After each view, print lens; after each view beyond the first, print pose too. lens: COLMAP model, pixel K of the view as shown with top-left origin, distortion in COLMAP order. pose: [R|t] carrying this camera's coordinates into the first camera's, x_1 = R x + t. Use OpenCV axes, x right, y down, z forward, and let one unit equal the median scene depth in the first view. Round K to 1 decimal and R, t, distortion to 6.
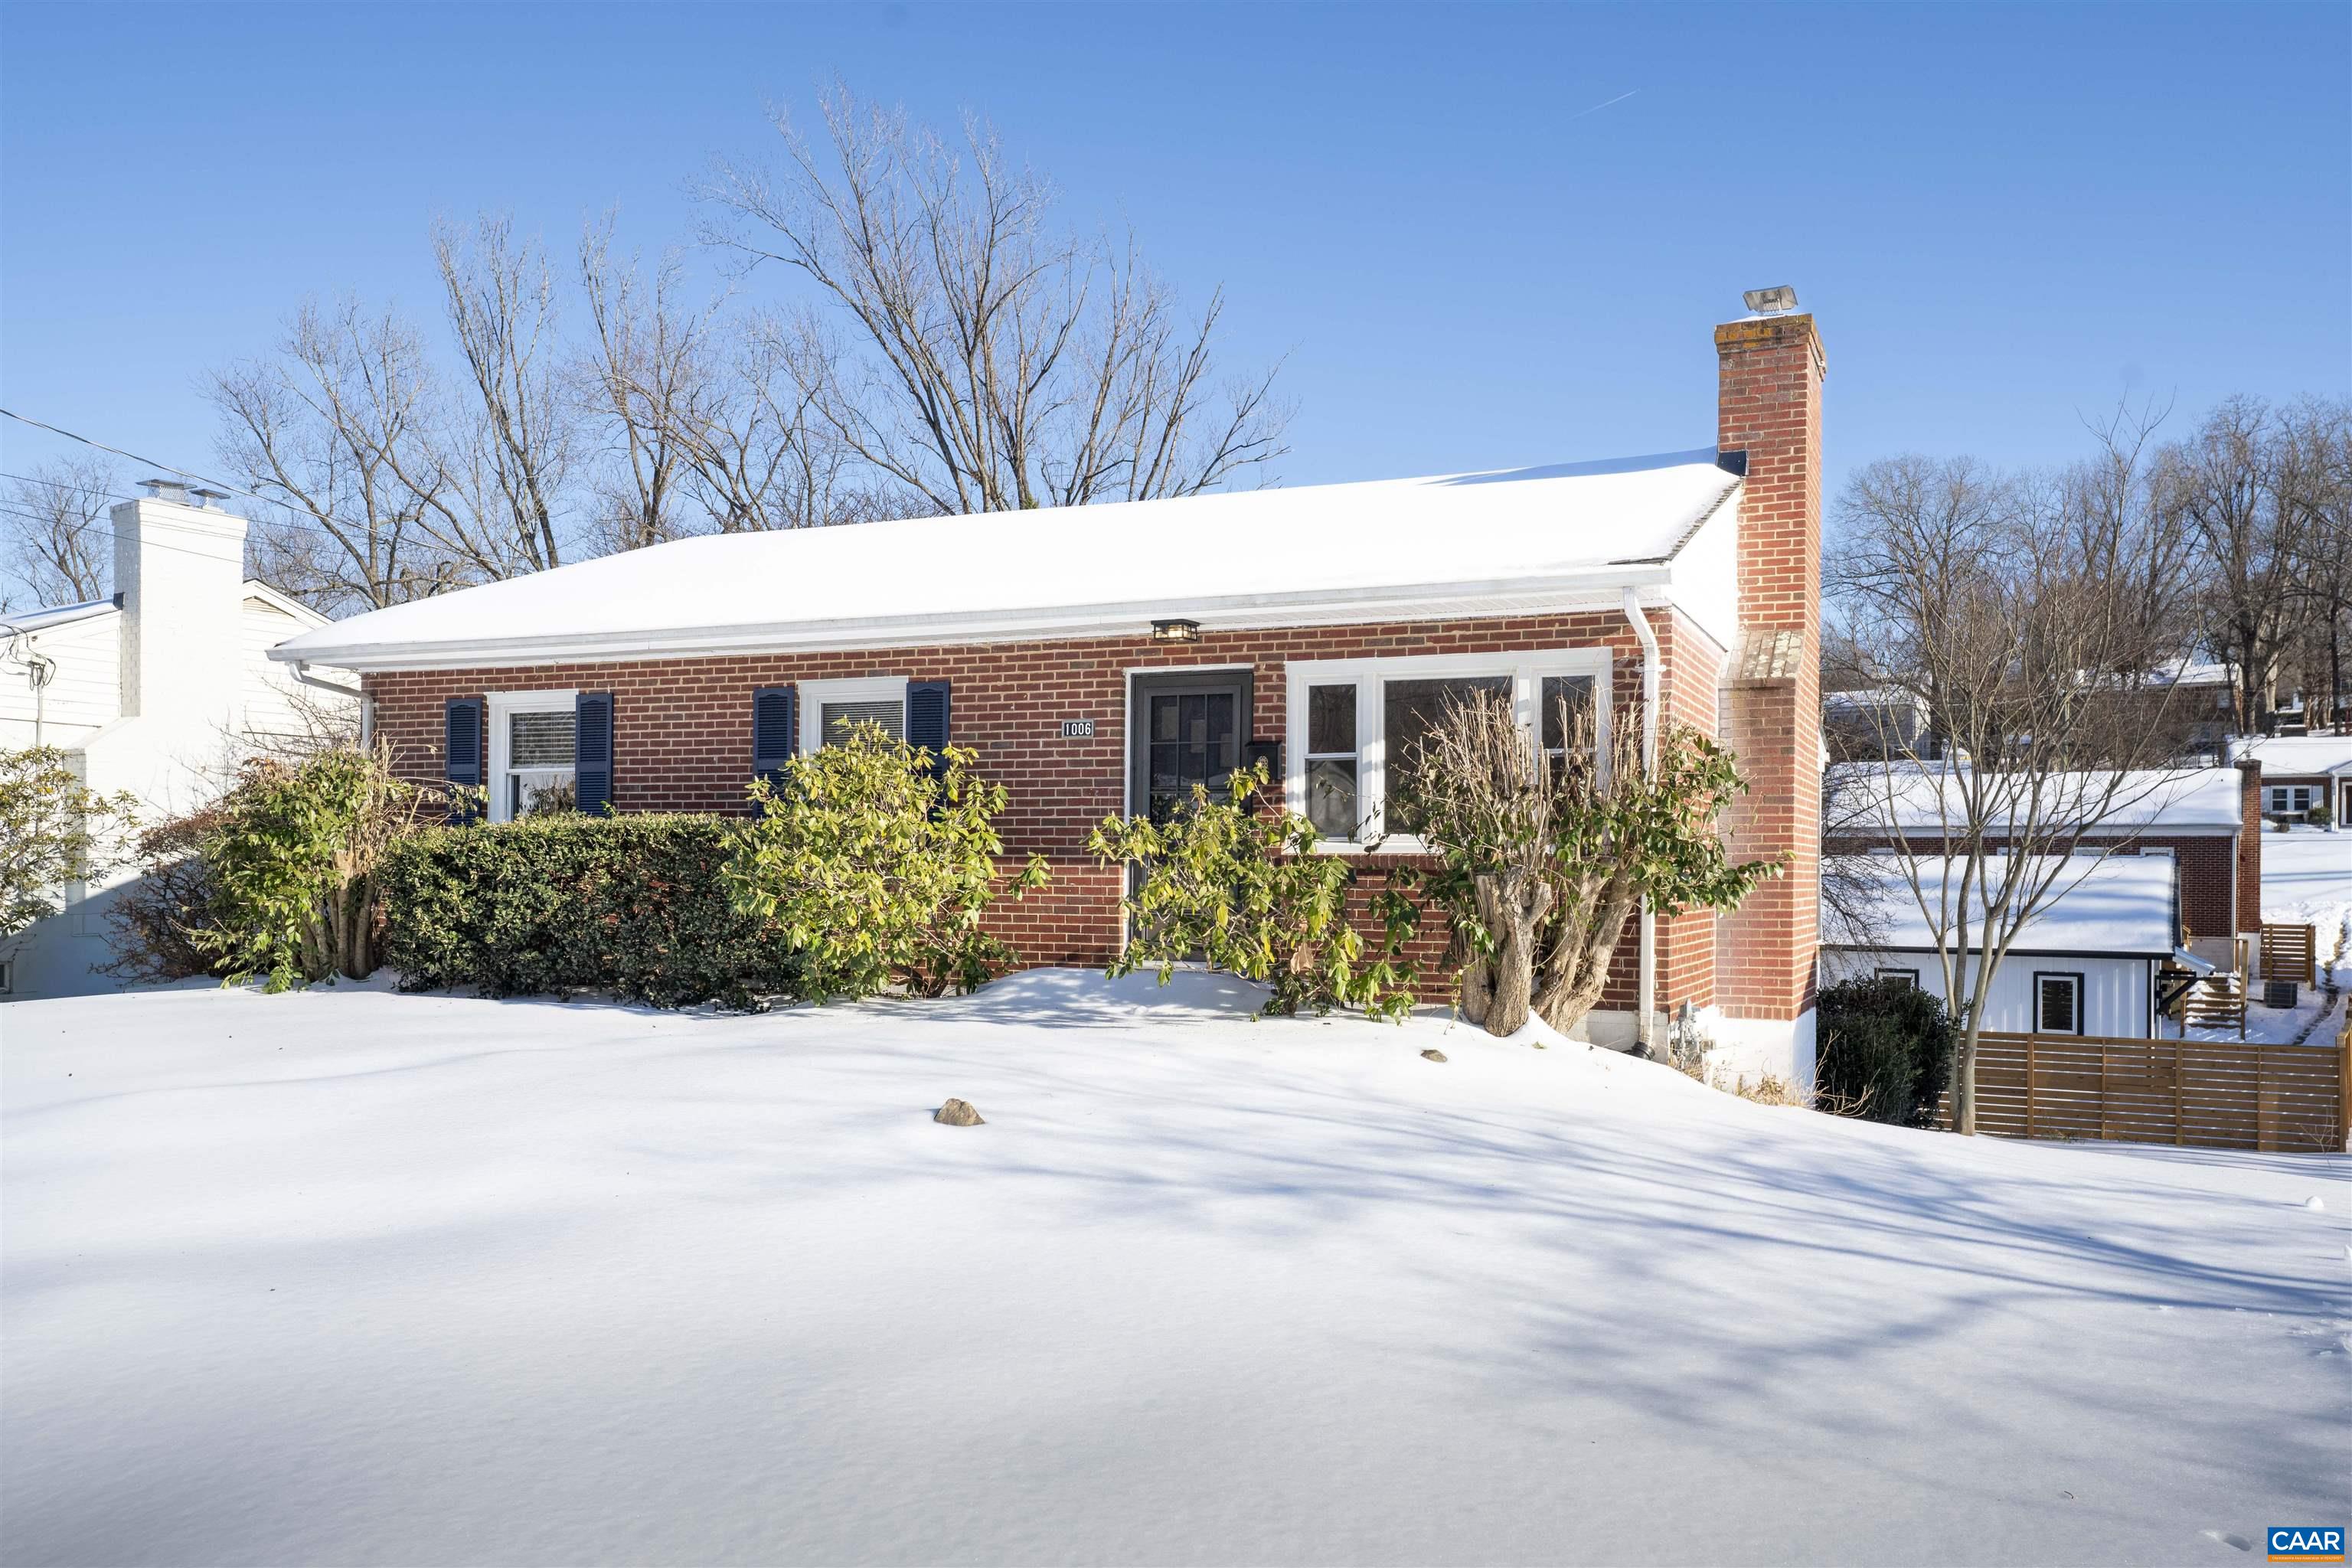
lens RADIAL K [[1602.3, 0, 1176.4], [0, 1602.3, 791.1], [0, 0, 1]] dist [0.022753, 0.002030]
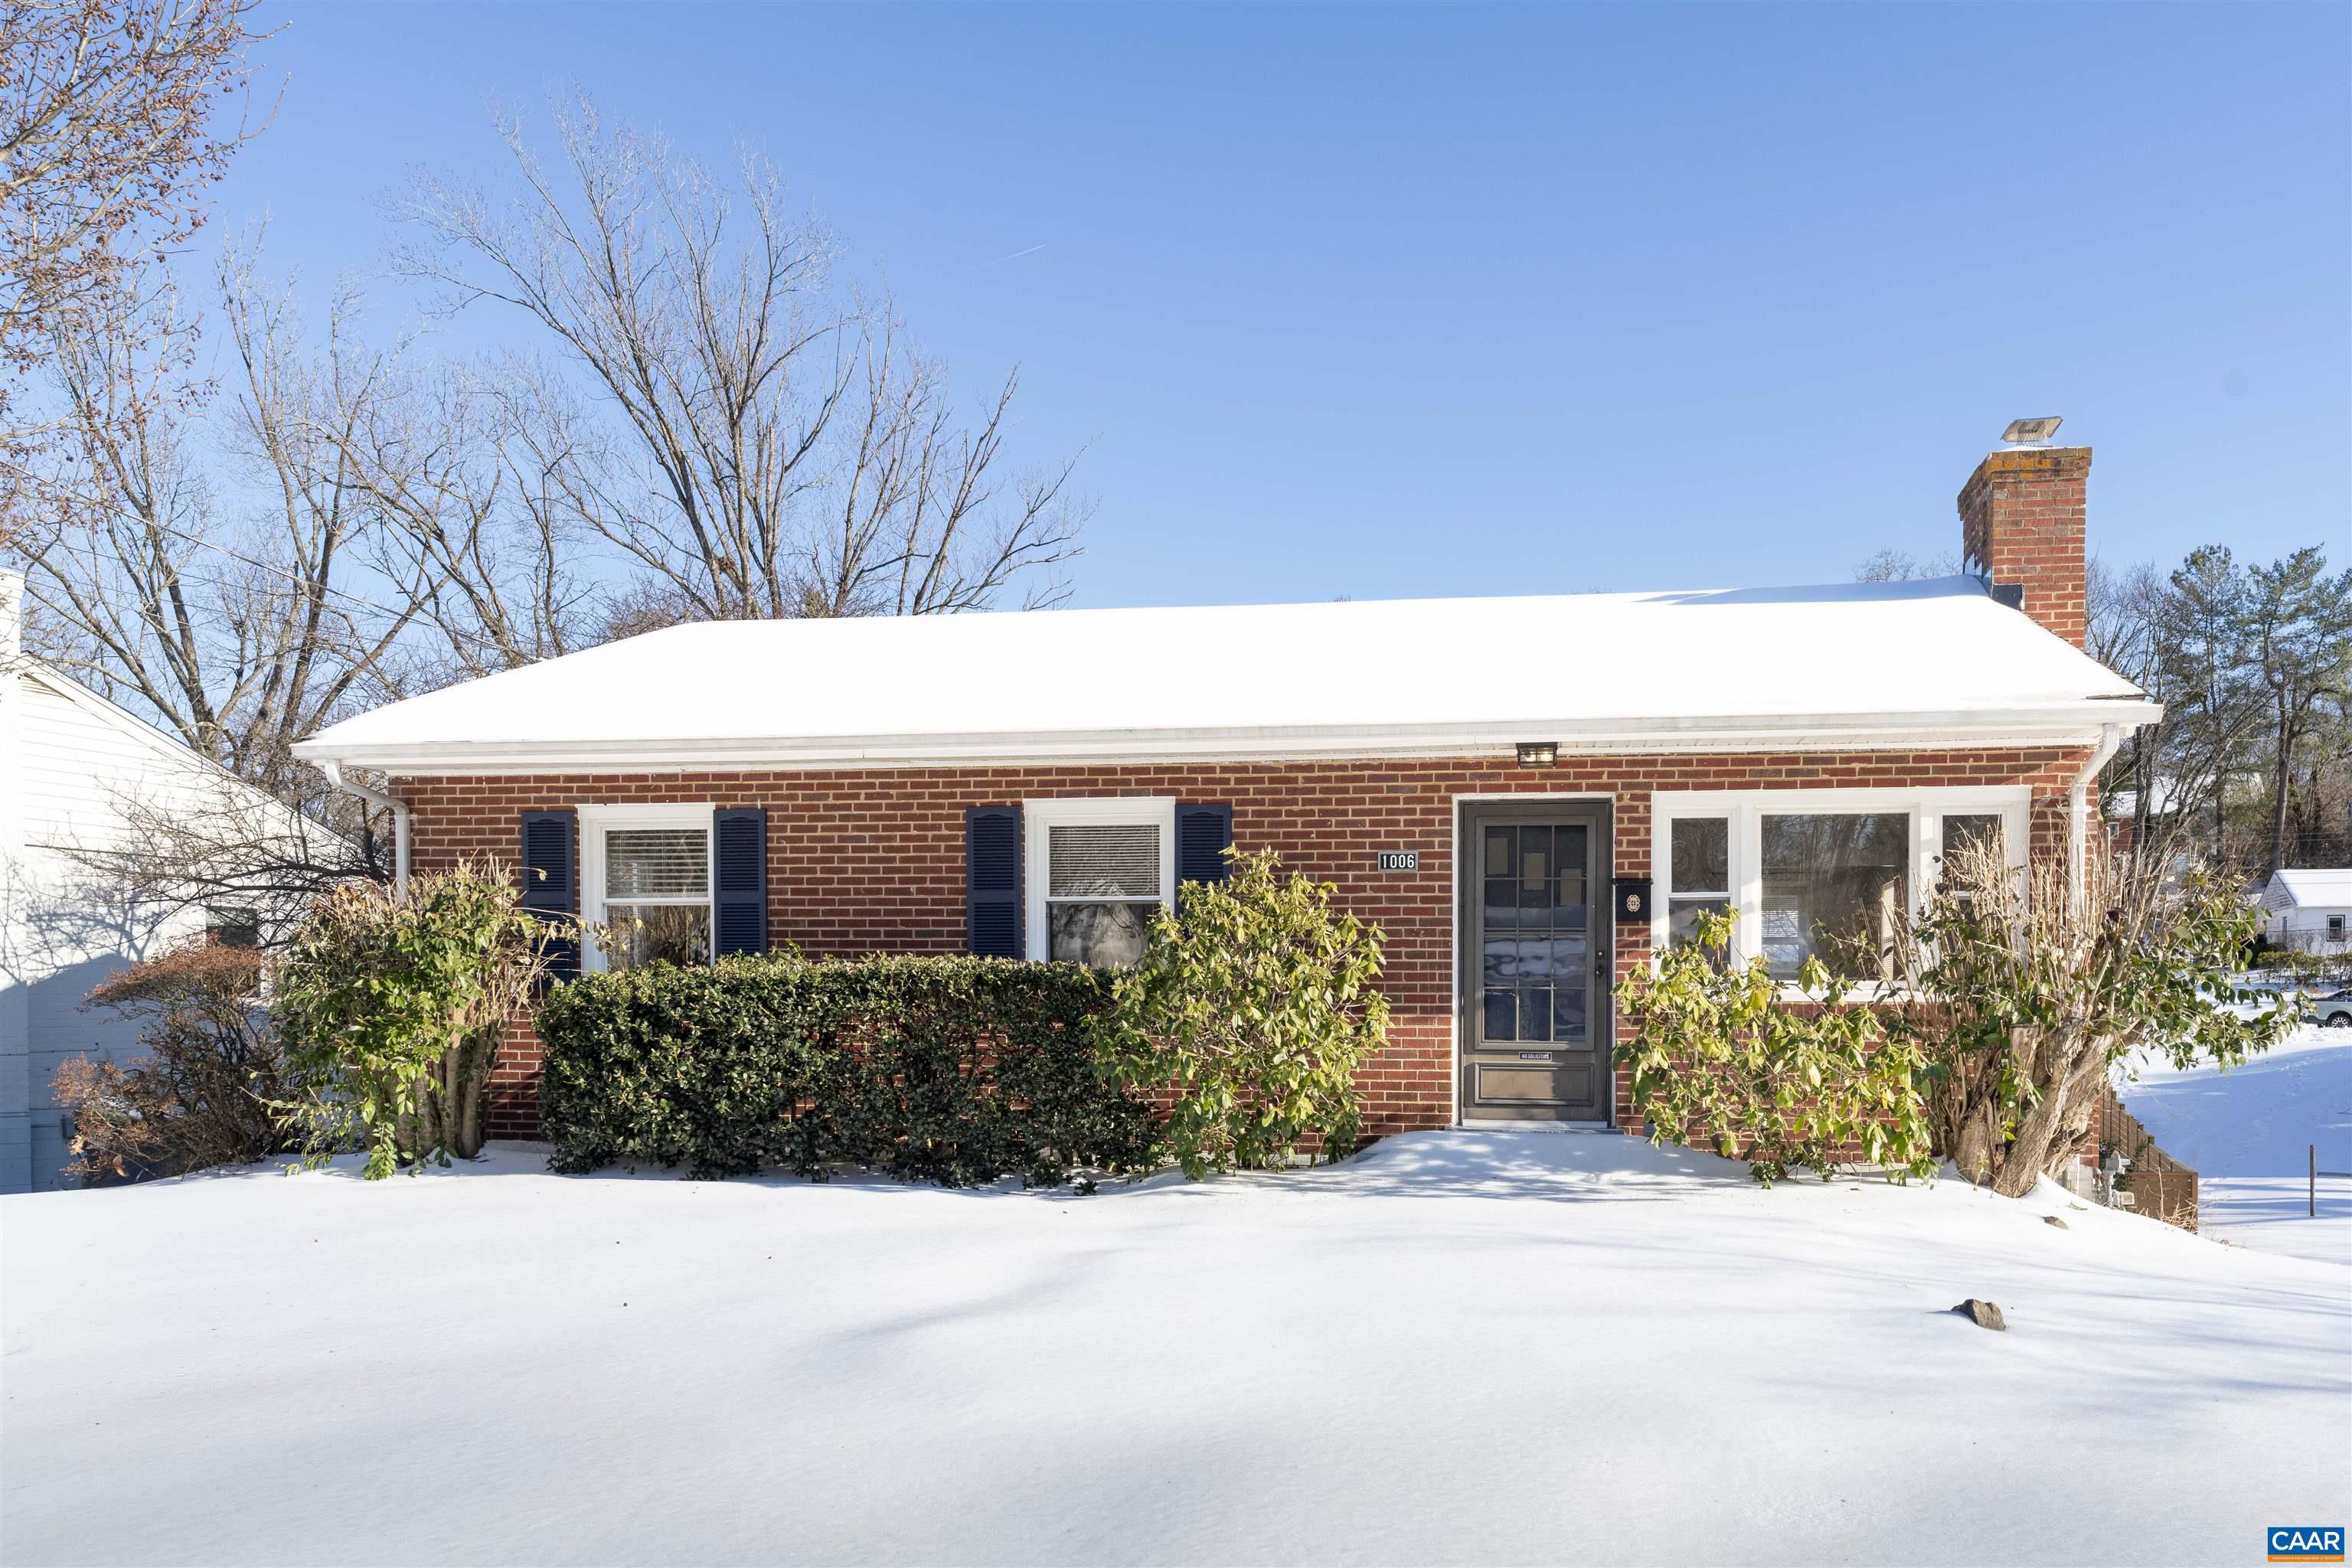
lens RADIAL K [[1709.6, 0, 1175.4], [0, 1709.6, 970.3], [0, 0, 1]] dist [-0.002719, 0.001803]
pose [[0.976201, 0.000410, 0.216870, -0.371491], [-0.006816, 0.999562, 0.028791, -0.004689], [-0.216763, -0.029584, 0.975776, 0.096743]]
